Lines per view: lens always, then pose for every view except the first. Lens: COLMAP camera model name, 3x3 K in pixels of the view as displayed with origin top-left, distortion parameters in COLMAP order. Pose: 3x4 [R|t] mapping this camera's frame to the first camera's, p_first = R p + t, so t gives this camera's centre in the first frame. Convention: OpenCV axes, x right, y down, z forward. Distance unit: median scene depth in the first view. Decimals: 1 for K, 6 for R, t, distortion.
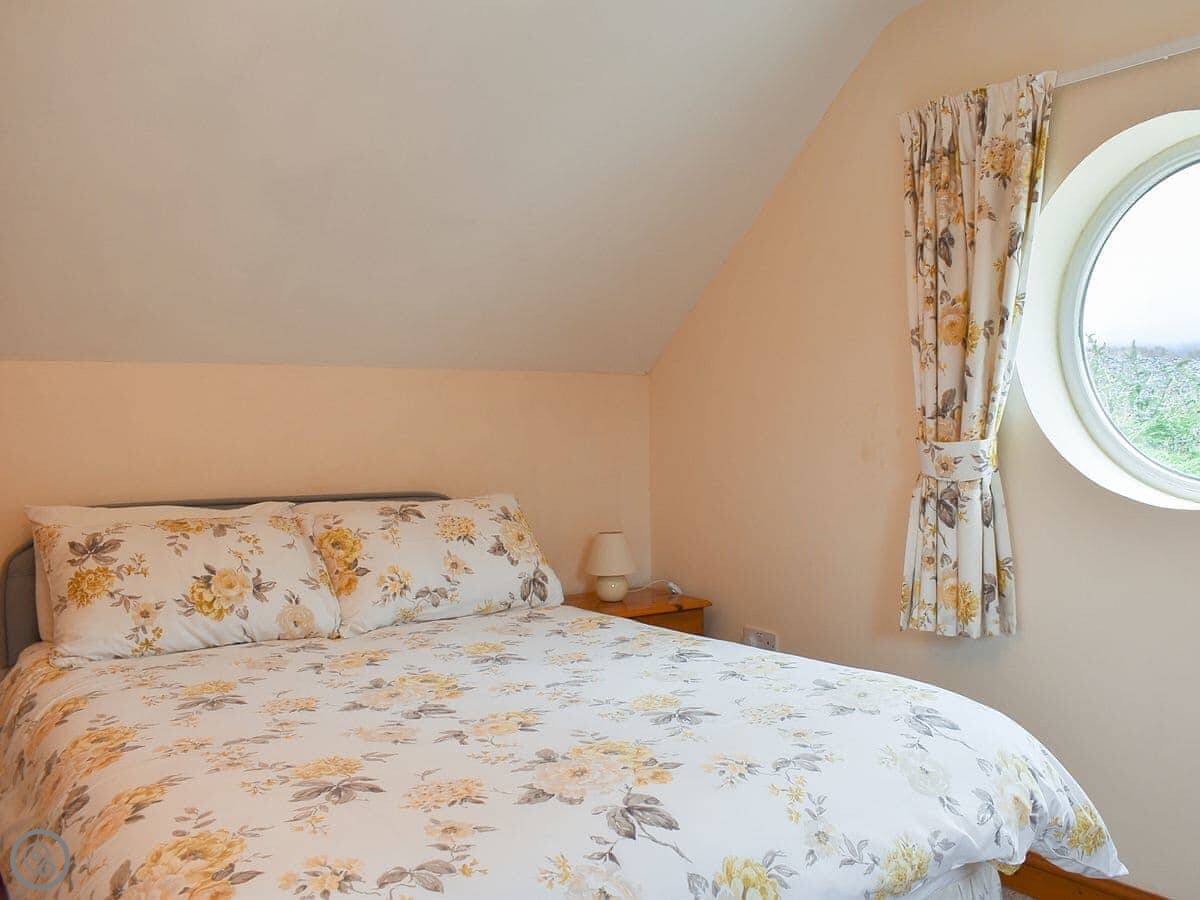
lens RADIAL K [[1066.3, 0, 654.2], [0, 1066.3, 465.8], [0, 0, 1]] dist [-0.109513, 0.023225]
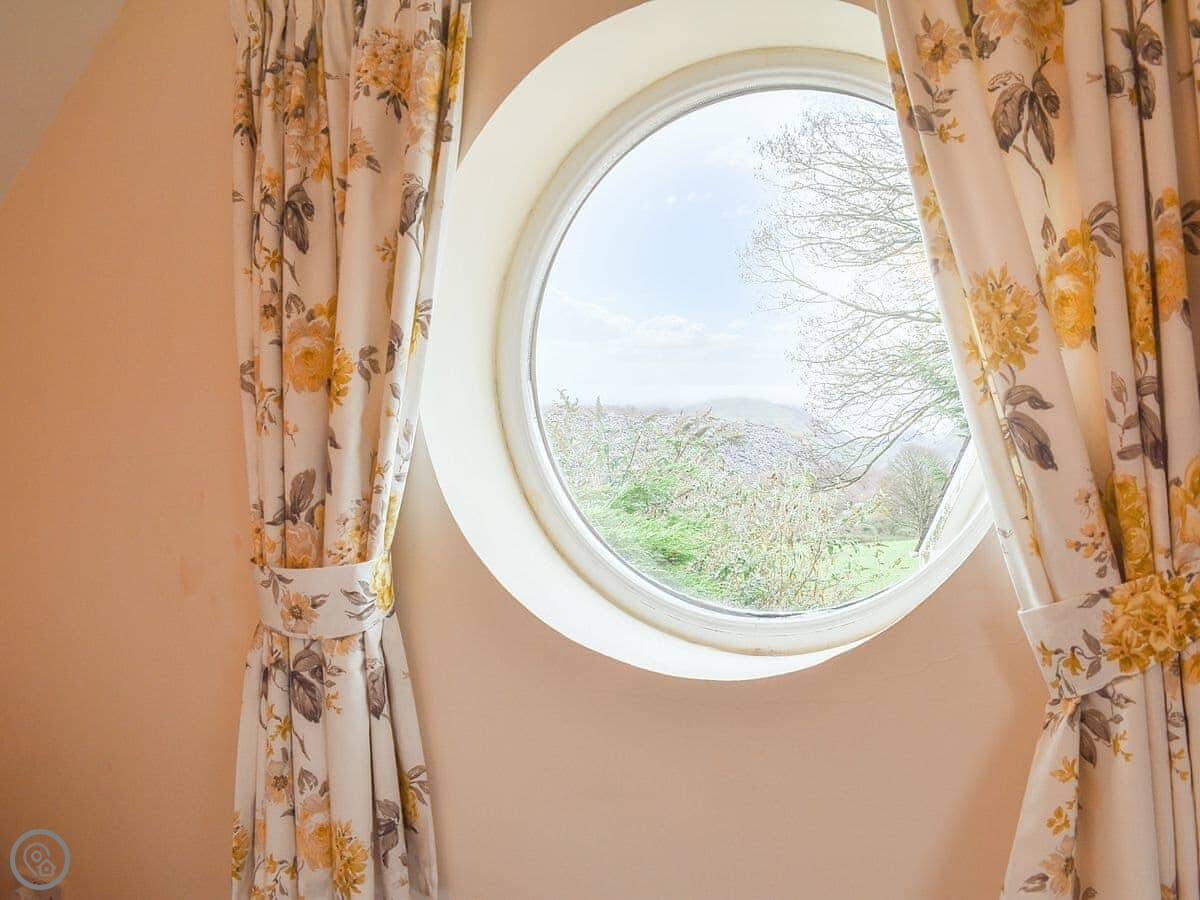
lens RADIAL K [[1066.3, 0, 613.1], [0, 1066.3, 457.6], [0, 0, 1]] dist [-0.109513, 0.023225]
pose [[0.906403, -0.009130, 0.422315, 0.192348], [0.035460, 0.997882, -0.054535, -0.043384], [-0.420923, 0.064406, 0.904807, 0.429870]]
